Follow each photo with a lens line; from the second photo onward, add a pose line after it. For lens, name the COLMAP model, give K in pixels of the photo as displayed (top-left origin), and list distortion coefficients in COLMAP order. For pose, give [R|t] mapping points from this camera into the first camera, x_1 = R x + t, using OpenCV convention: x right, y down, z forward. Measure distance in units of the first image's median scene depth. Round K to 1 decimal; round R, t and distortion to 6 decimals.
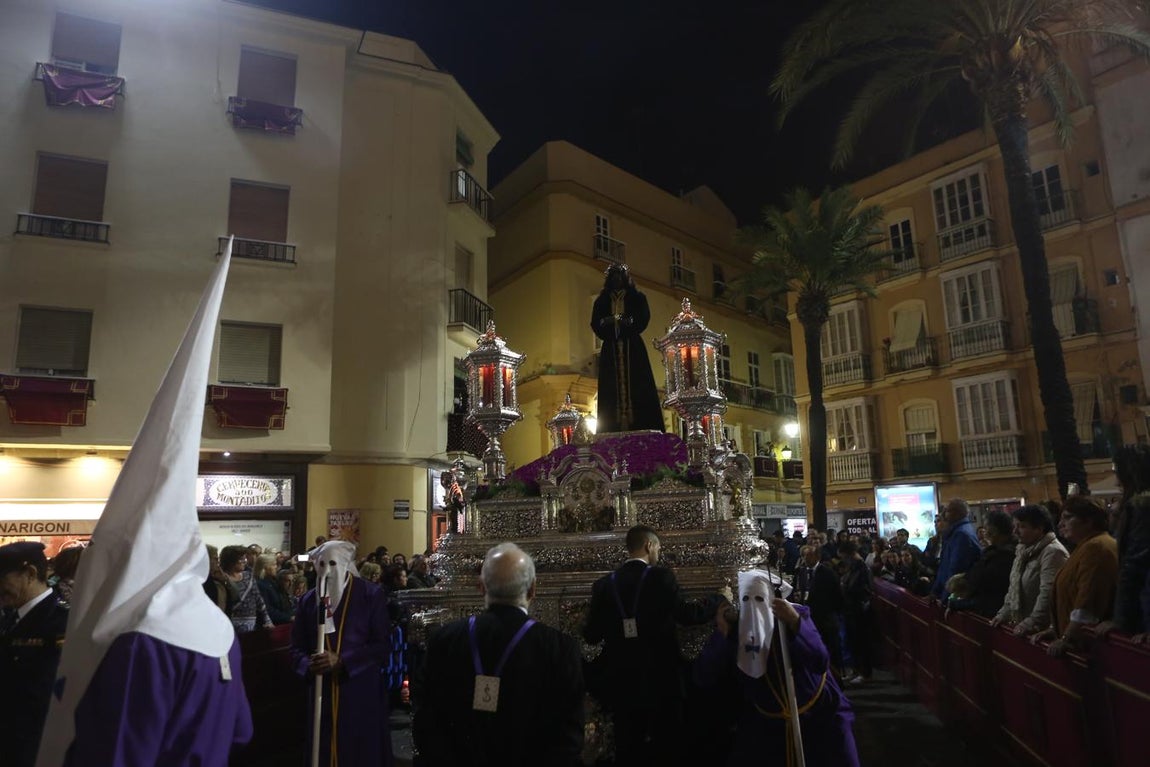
lens RADIAL K [[800.6, 0, 559.5], [0, 800.6, 387.8], [0, 0, 1]] dist [-0.103241, 0.074717]
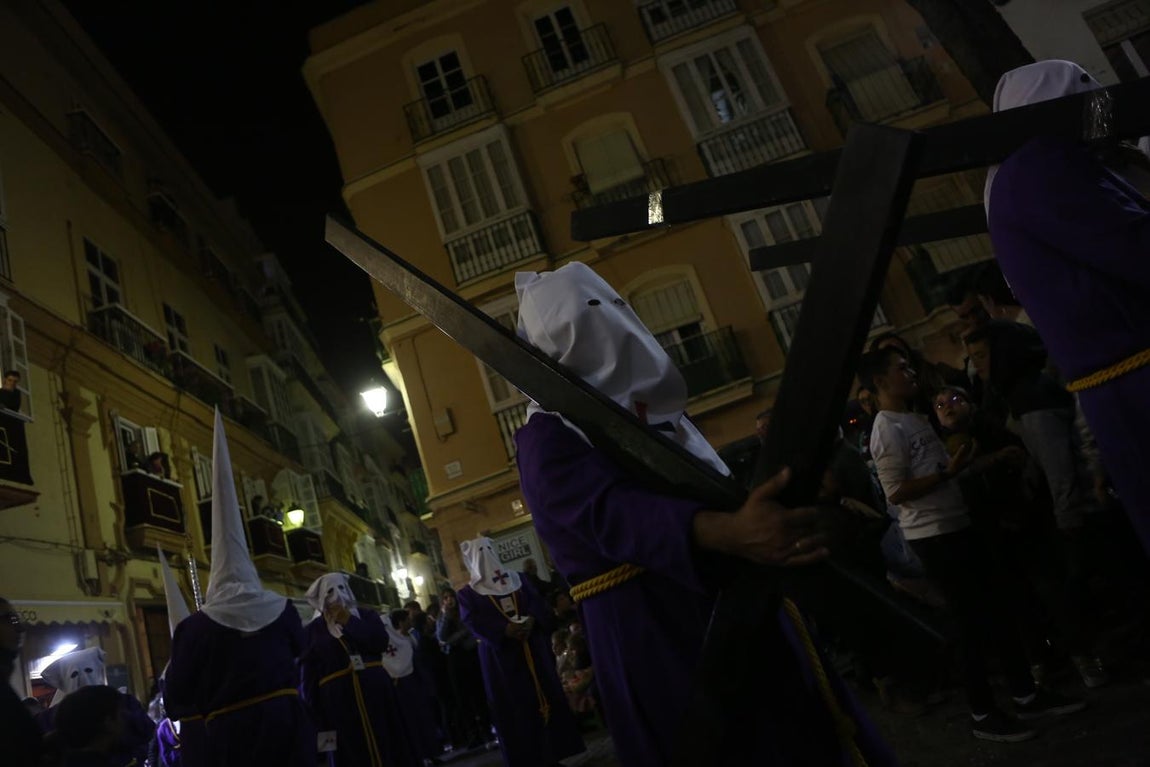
lens RADIAL K [[800.6, 0, 559.5], [0, 800.6, 387.8], [0, 0, 1]] dist [-0.103241, 0.074717]
pose [[0.697977, 0.015566, 0.715951, 0.019151], [0.153192, 0.973375, -0.170508, 0.239961], [-0.699543, 0.228689, 0.677009, 0.927824]]
